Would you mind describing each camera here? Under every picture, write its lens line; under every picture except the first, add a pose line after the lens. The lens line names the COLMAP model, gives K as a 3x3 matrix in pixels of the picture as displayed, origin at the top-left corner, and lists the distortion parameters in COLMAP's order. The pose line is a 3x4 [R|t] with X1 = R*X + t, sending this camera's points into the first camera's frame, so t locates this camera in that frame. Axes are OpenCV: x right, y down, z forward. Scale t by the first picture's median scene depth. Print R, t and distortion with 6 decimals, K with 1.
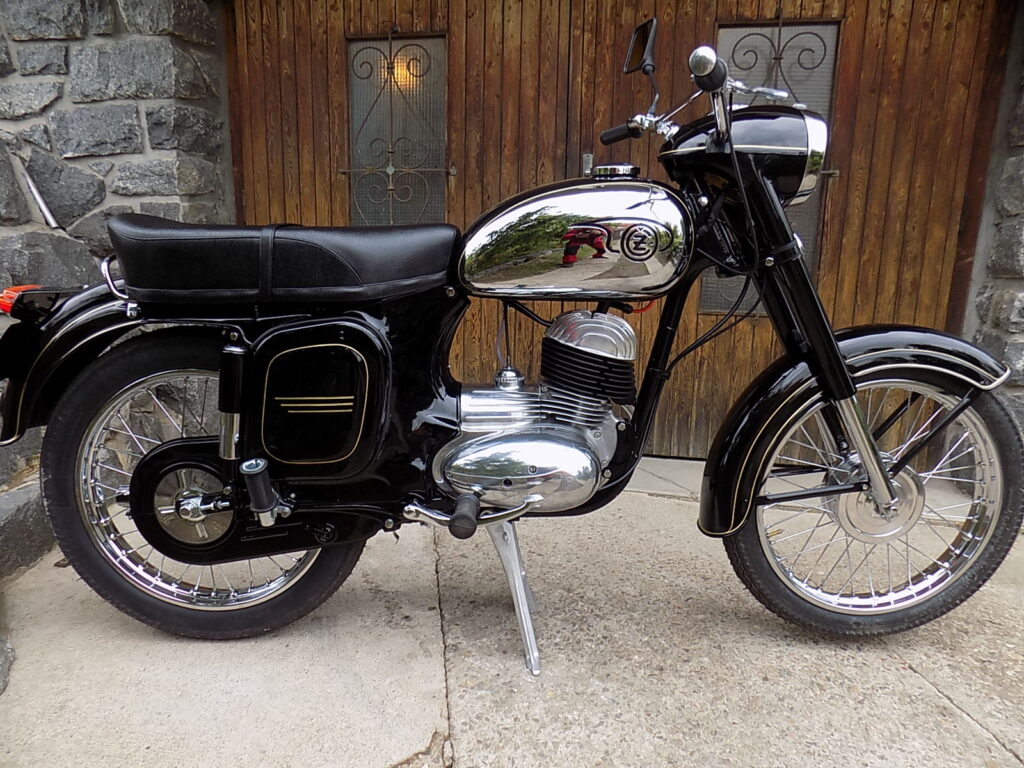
lens RADIAL K [[696.0, 0, 511.6], [0, 696.0, 403.0], [0, 0, 1]] dist [-0.079393, 0.063968]
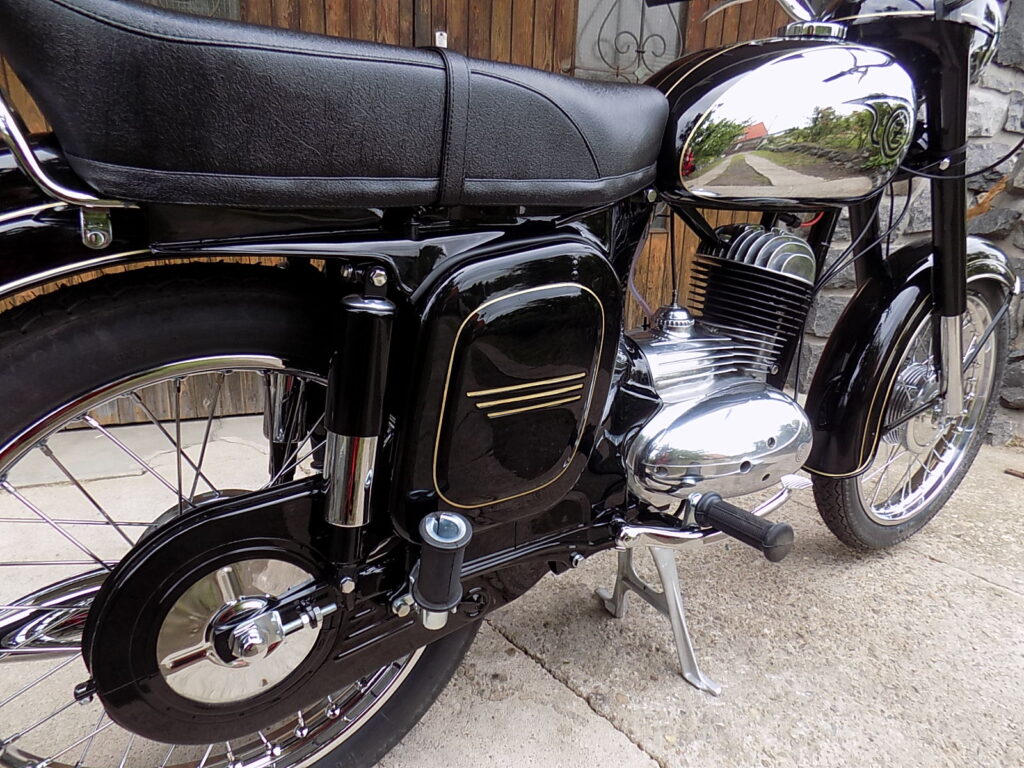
lens RADIAL K [[696.0, 0, 485.9], [0, 696.0, 385.2], [0, 0, 1]] dist [-0.079393, 0.063968]
pose [[0.850199, -0.133016, 0.509381, -0.555813], [0.090677, 0.990094, 0.107200, -0.063612], [-0.518594, -0.044952, 0.853838, 0.502387]]
